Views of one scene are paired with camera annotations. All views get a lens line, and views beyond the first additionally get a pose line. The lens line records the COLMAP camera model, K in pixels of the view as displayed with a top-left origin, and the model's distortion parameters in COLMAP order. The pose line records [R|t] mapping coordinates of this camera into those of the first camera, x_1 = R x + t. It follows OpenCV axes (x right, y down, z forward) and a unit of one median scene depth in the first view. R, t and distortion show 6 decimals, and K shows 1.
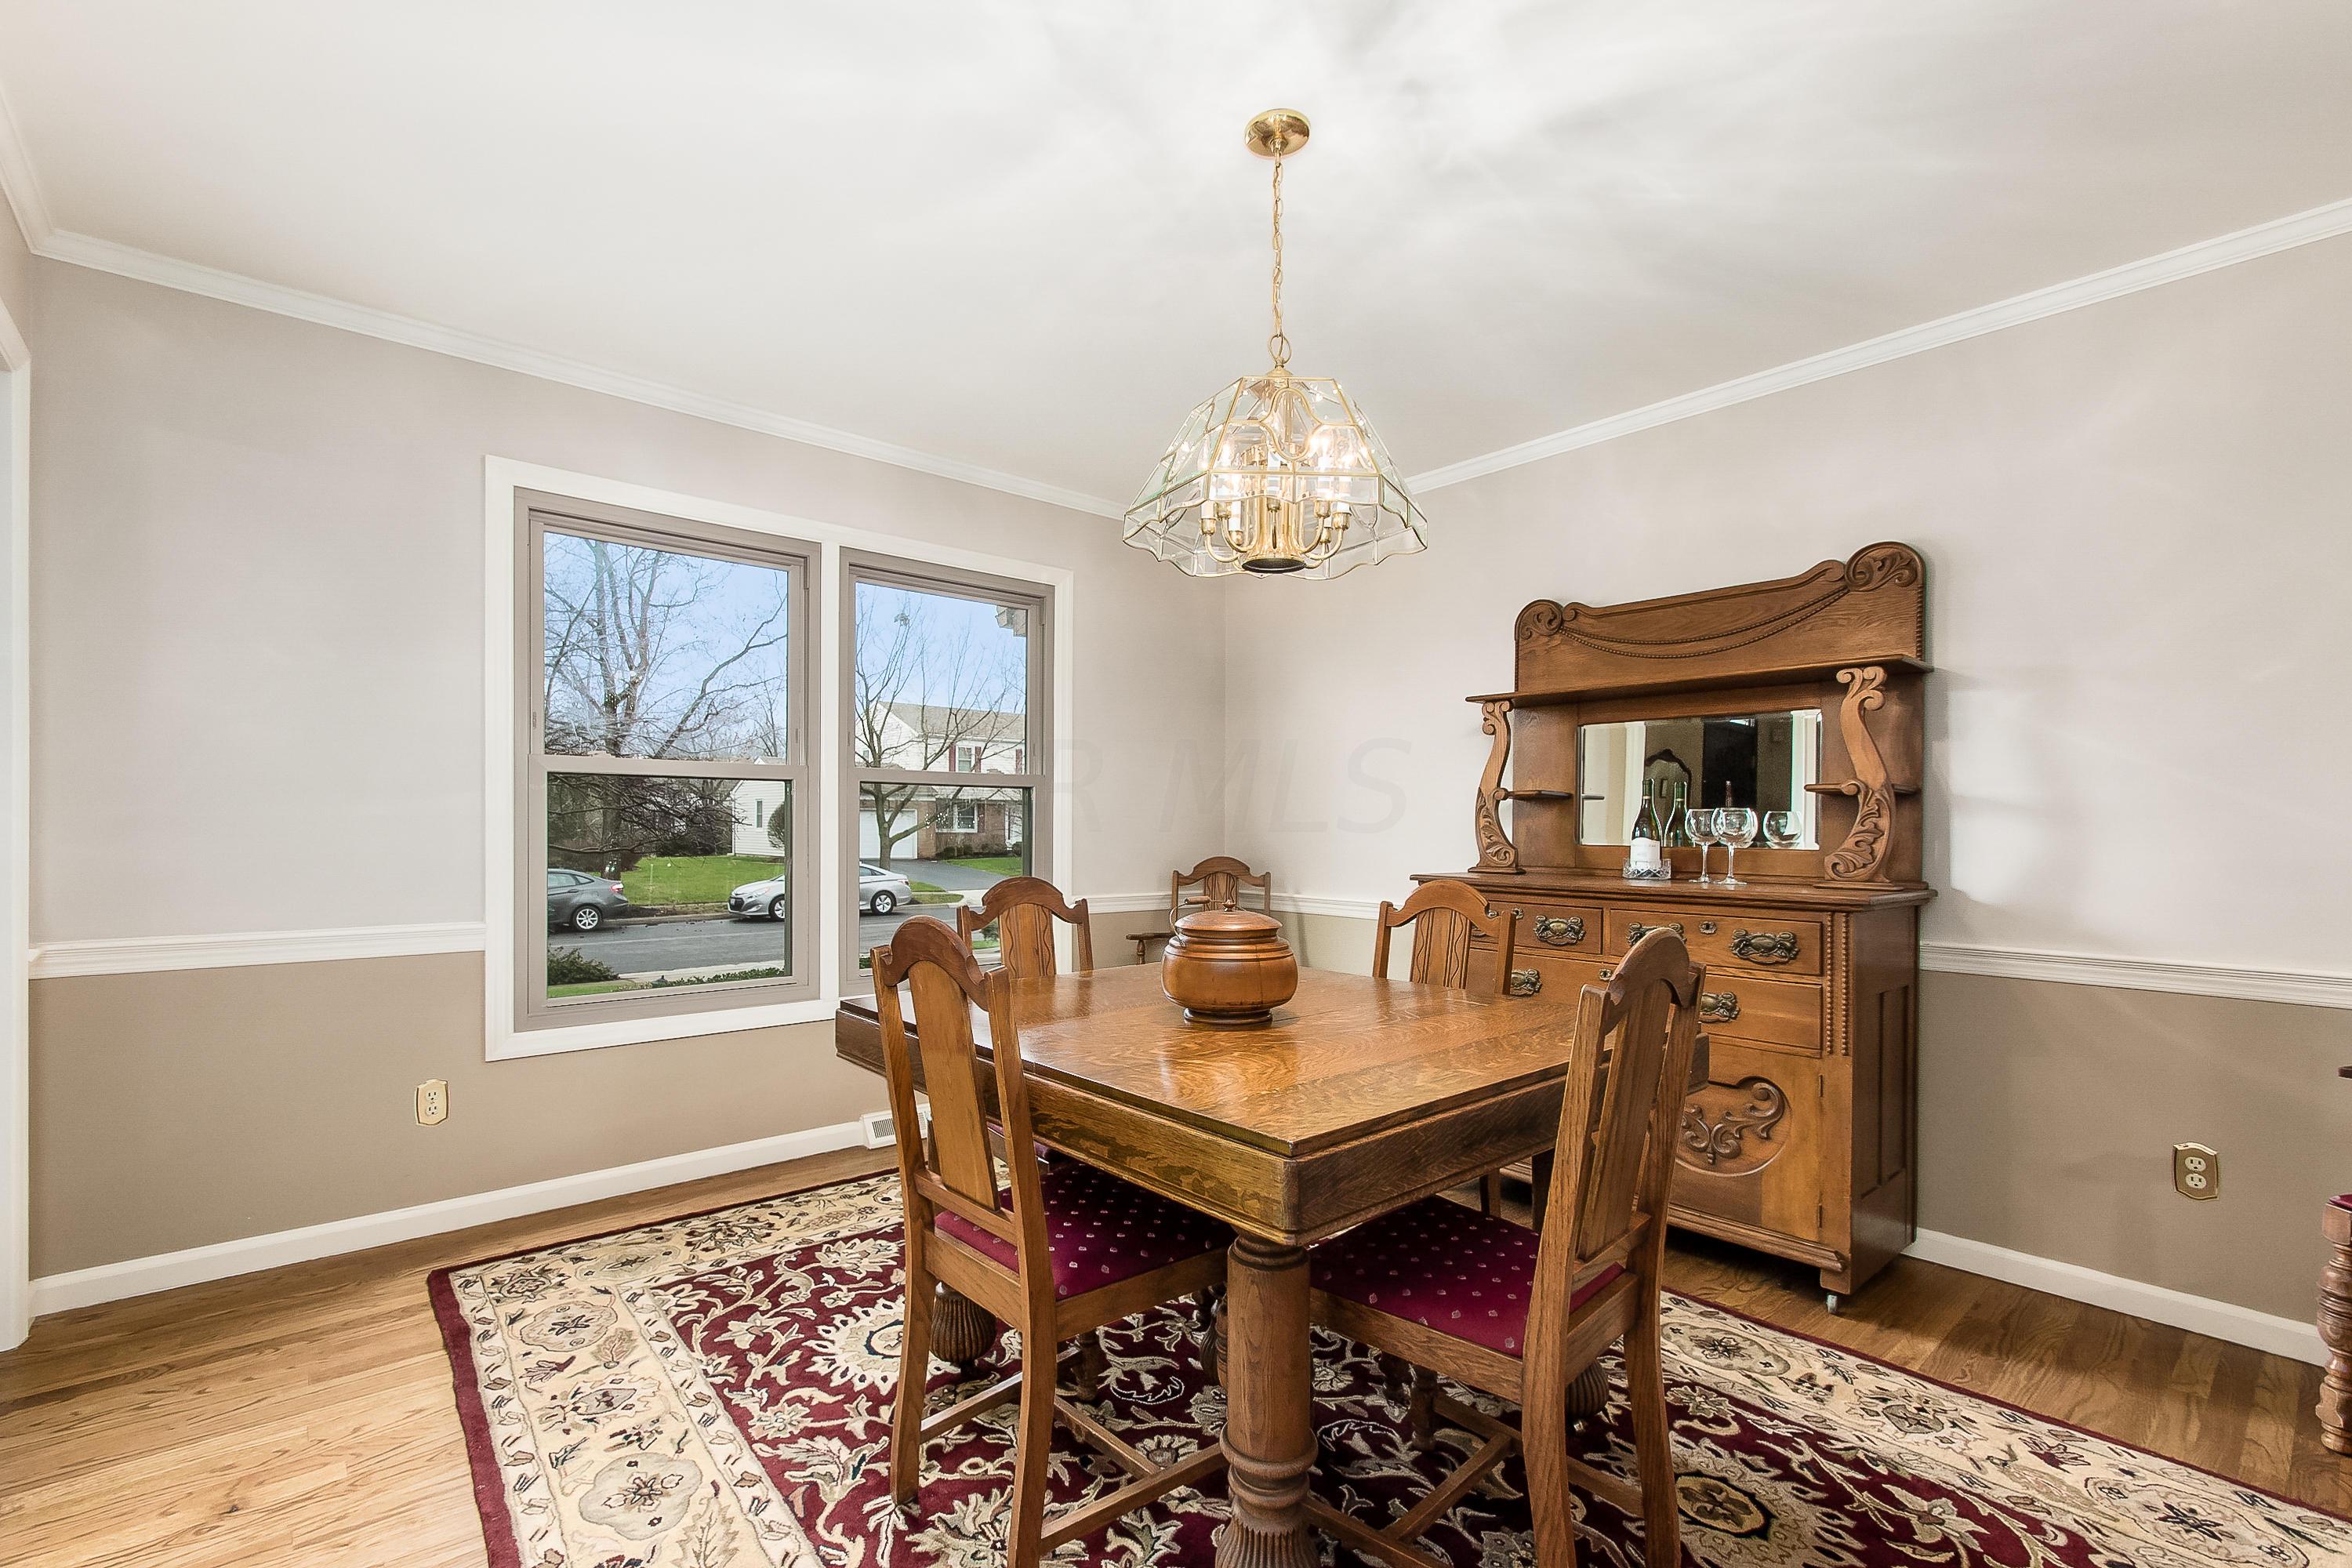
lens RADIAL K [[1034.2, 0, 1138.5], [0, 1034.2, 831.7], [0, 0, 1]] dist [0.001381, 0.000319]
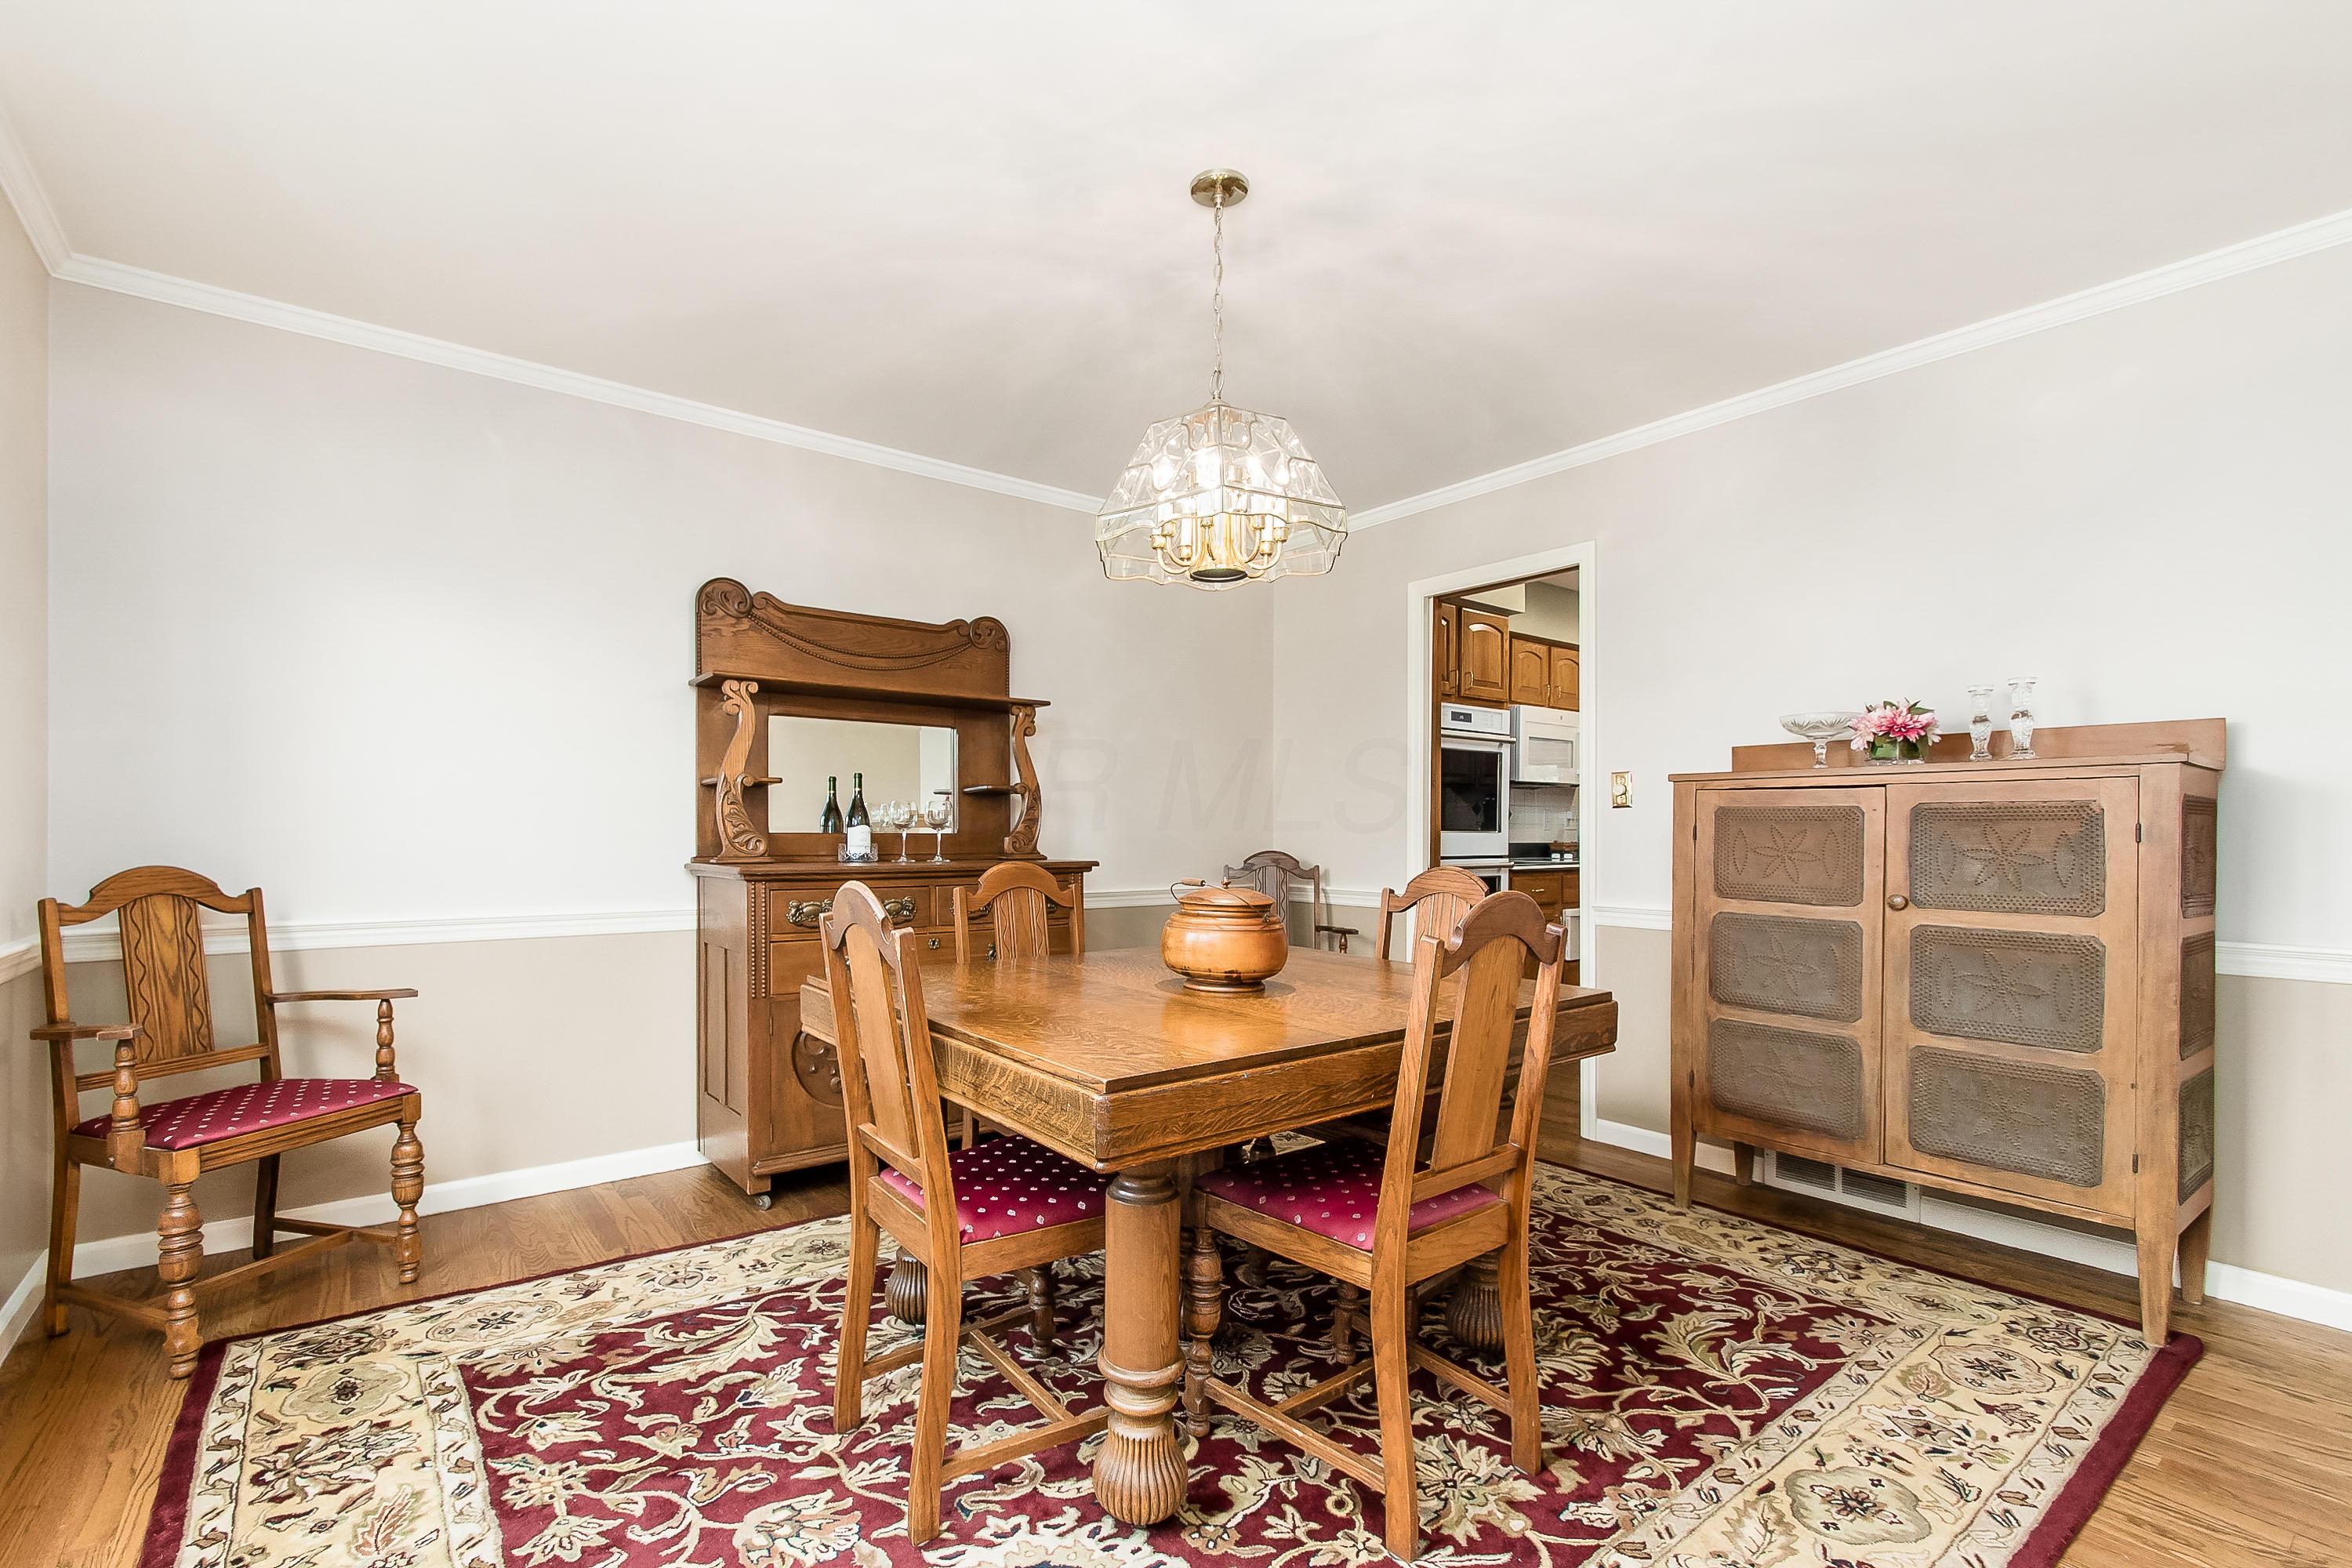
lens RADIAL K [[1034.2, 0, 1138.5], [0, 1034.2, 831.7], [0, 0, 1]] dist [0.001381, 0.000319]
pose [[0.043070, -0.005235, 0.999058, -0.754806], [0.005150, 0.999974, 0.005018, 0.010169], [-0.999059, 0.004930, 0.043096, 0.796966]]
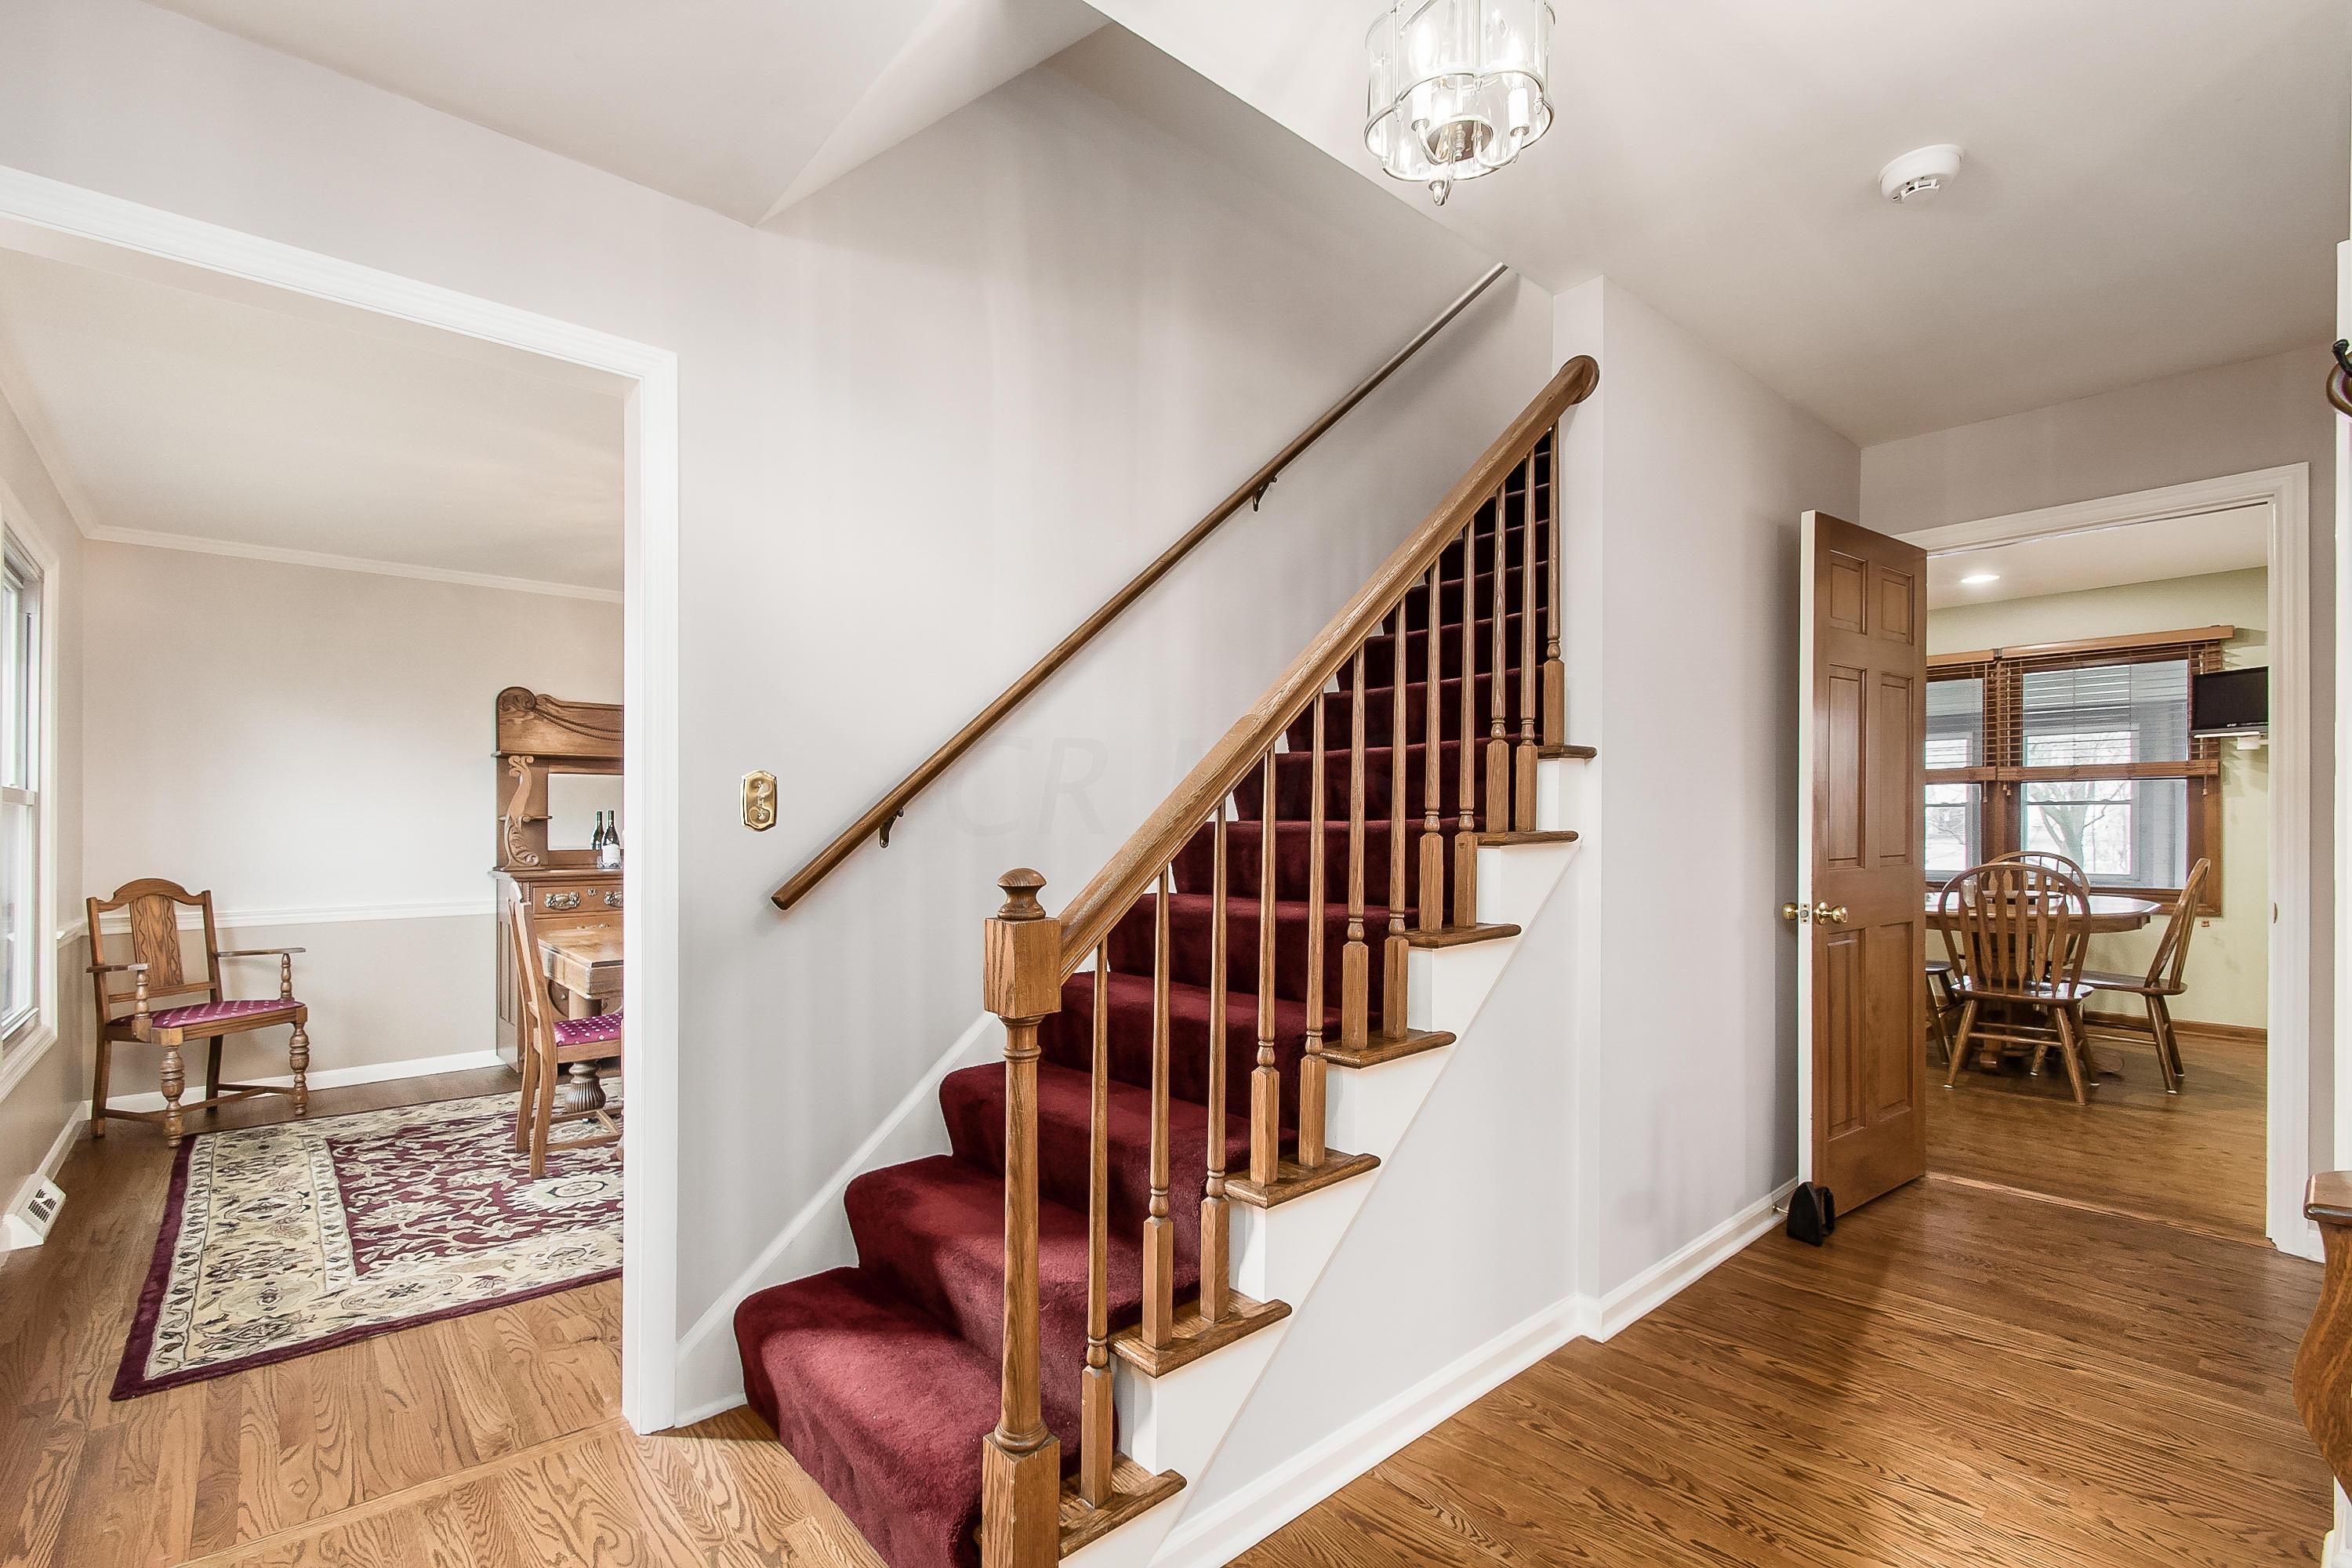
lens RADIAL K [[1041.1, 0, 1141.6], [0, 1041.1, 805.3], [0, 0, 1]] dist [0.002783, -0.000448]
pose [[-0.009549, 0.013609, 0.999862, -1.525571], [0.018305, 0.999742, -0.013433, -0.023806], [-0.999787, 0.018174, -0.009796, 0.169113]]
